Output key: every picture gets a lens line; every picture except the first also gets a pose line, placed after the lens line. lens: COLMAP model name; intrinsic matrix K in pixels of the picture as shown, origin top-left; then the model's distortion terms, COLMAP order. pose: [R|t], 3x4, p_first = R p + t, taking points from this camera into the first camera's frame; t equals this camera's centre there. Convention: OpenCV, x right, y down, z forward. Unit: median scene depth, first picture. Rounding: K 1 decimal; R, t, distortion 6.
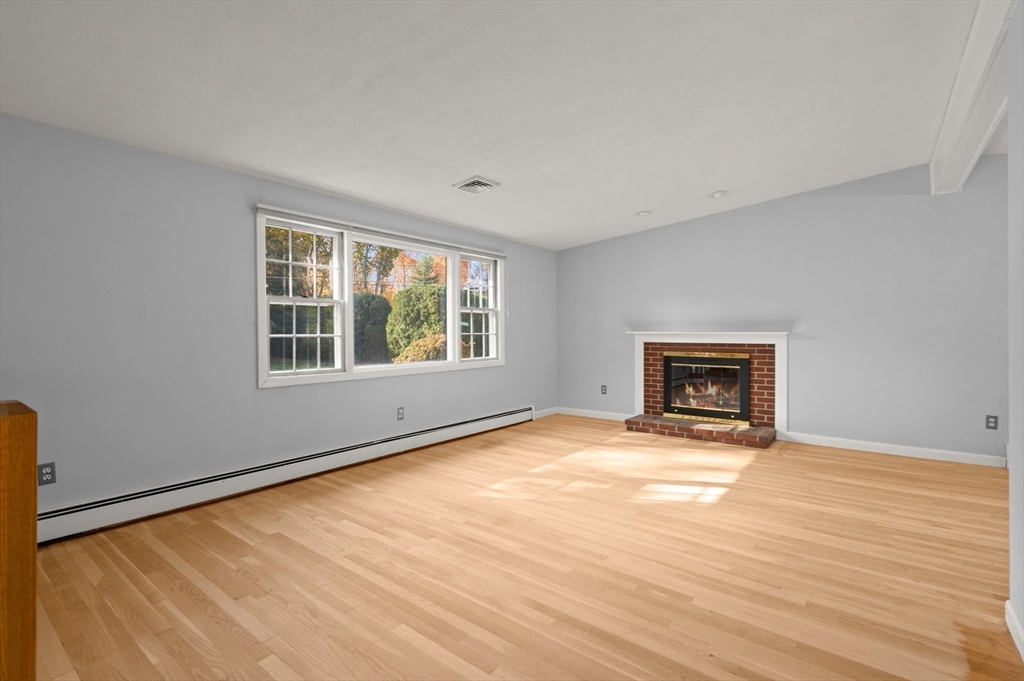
lens RADIAL K [[469.8, 0, 511.3], [0, 469.8, 337.9], [0, 0, 1]] dist [0.001200, -0.000902]
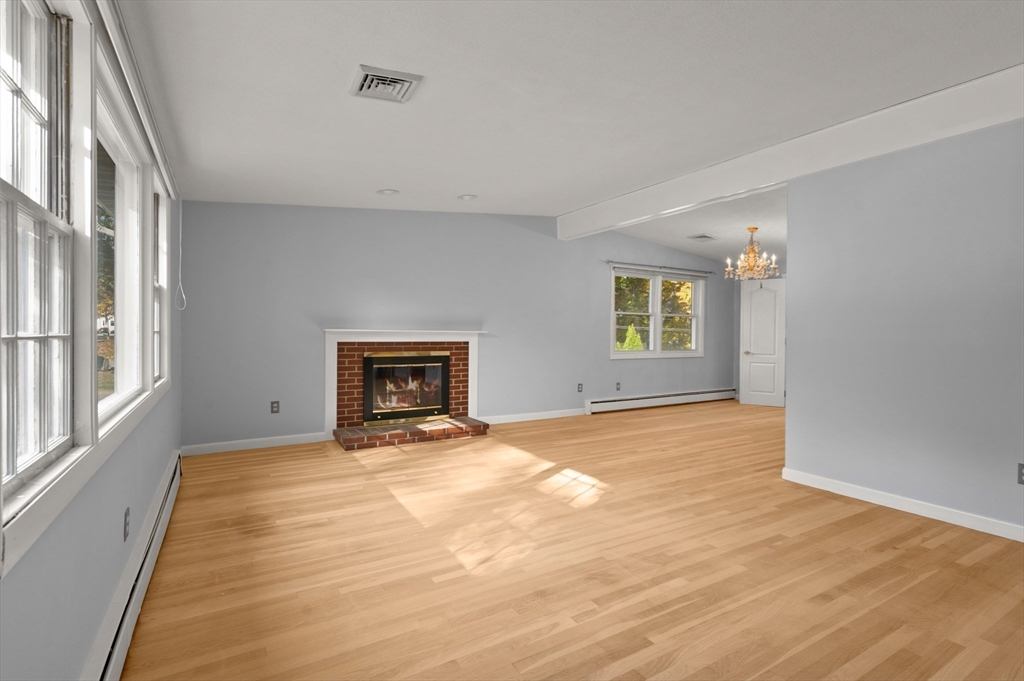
lens RADIAL K [[469.8, 0, 513.4], [0, 469.8, 334.6], [0, 0, 1]] dist [0.001200, -0.000902]
pose [[0.373683, -0.001259, 0.927556, -0.533423], [0.003560, 0.999994, -0.000077, -0.003772], [-0.927550, 0.003331, 0.373685, 0.576640]]
